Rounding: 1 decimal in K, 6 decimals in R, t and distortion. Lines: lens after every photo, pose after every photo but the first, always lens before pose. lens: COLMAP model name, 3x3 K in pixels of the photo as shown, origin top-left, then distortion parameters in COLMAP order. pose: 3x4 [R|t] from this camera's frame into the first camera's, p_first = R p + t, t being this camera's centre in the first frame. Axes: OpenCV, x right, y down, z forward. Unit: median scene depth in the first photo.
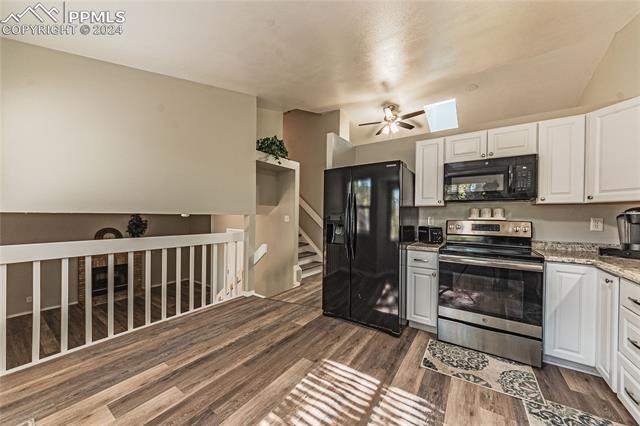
lens RADIAL K [[233.4, 0, 320.2], [0, 233.4, 216.8], [0, 0, 1]] dist [-0.000217, -0.000050]
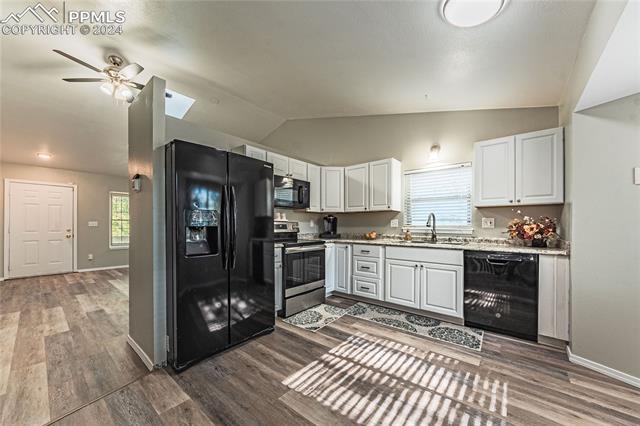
lens RADIAL K [[234.6, 0, 330.6], [0, 234.6, 227.8], [0, 0, 1]] dist [0.000501, 0.000179]
pose [[0.067439, -0.019904, 0.997525, -0.705197], [0.005042, 0.999795, 0.019608, 0.027598], [-0.997711, 0.003707, 0.067525, 0.672905]]
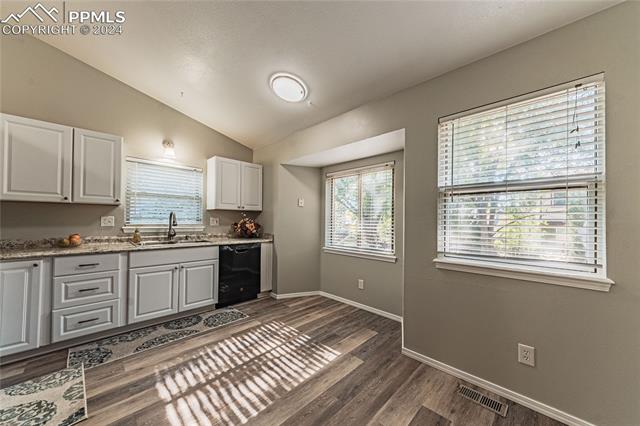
lens RADIAL K [[225.6, 0, 322.3], [0, 225.6, 220.6], [0, 0, 1]] dist [0.000014, -0.000019]
pose [[-0.984314, -0.026027, 0.174497, -0.342433], [-0.024788, 0.999650, 0.009280, -0.011480], [-0.174677, 0.004809, -0.984614, 1.295004]]
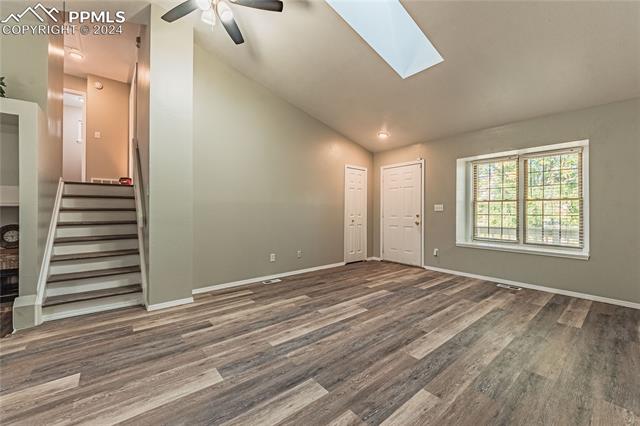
lens RADIAL K [[244.6, 0, 320.0], [0, 244.6, 213.0], [0, 0, 1]] dist [0.000635, 0.000102]
pose [[0.949339, -0.012927, -0.313988, 1.302185], [0.014057, 0.999900, 0.001334, 0.045904], [0.313939, -0.005680, 0.949426, 1.245354]]
